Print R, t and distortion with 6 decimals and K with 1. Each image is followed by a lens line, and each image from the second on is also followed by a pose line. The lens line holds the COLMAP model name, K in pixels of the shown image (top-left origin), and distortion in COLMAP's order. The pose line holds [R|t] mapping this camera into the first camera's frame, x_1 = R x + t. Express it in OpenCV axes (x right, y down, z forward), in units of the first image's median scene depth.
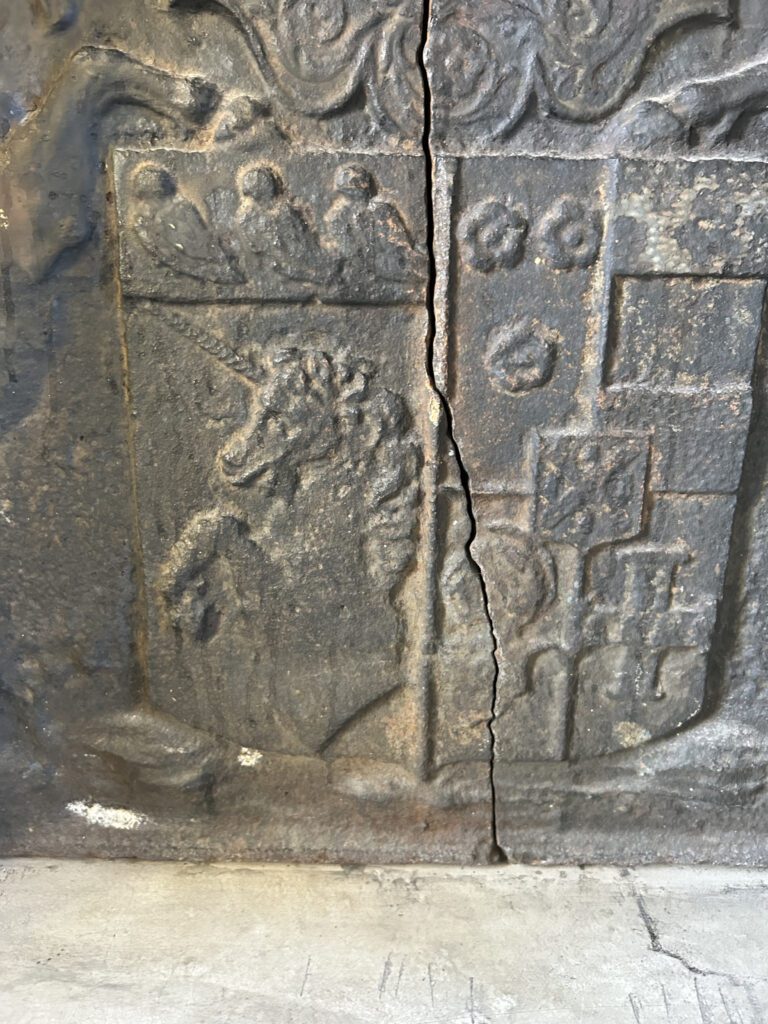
lens RADIAL K [[772.1, 0, 388.8], [0, 772.1, 511.8], [0, 0, 1]] dist [0.030049, -0.026193]
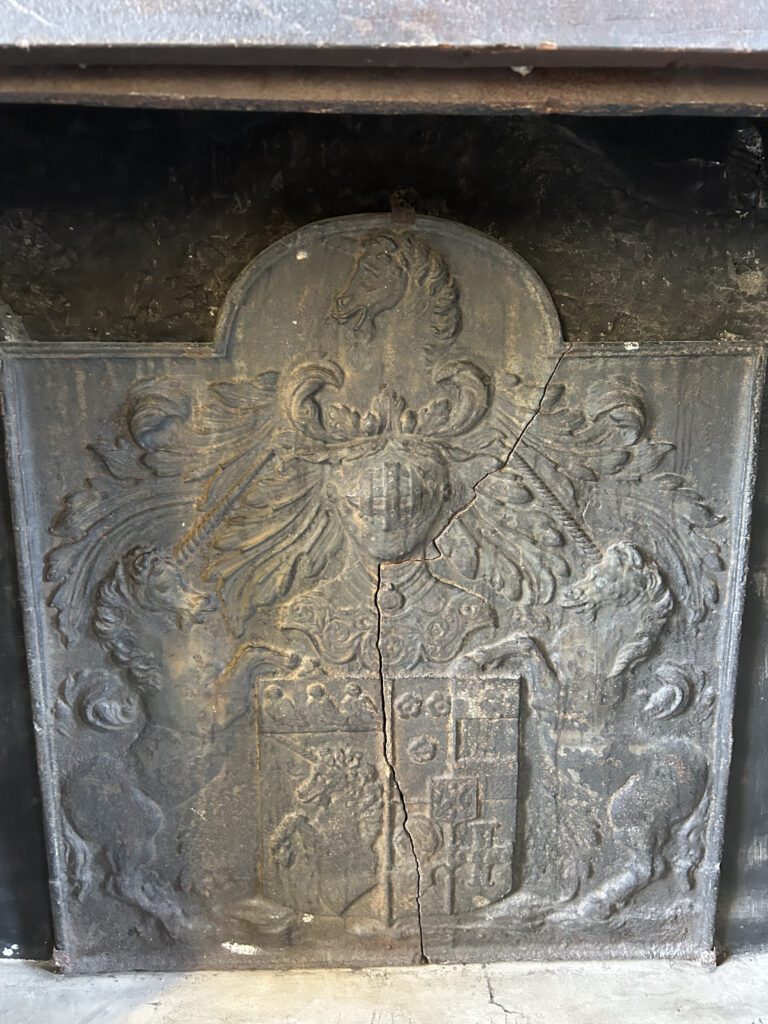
lens RADIAL K [[772.1, 0, 380.3], [0, 772.1, 506.7], [0, 0, 1]] dist [0.030049, -0.026193]
pose [[0.999333, -0.026091, 0.025545, -0.002657], [0.027967, 0.996708, -0.076095, -0.731336], [-0.023476, 0.076758, 0.996773, -1.396254]]
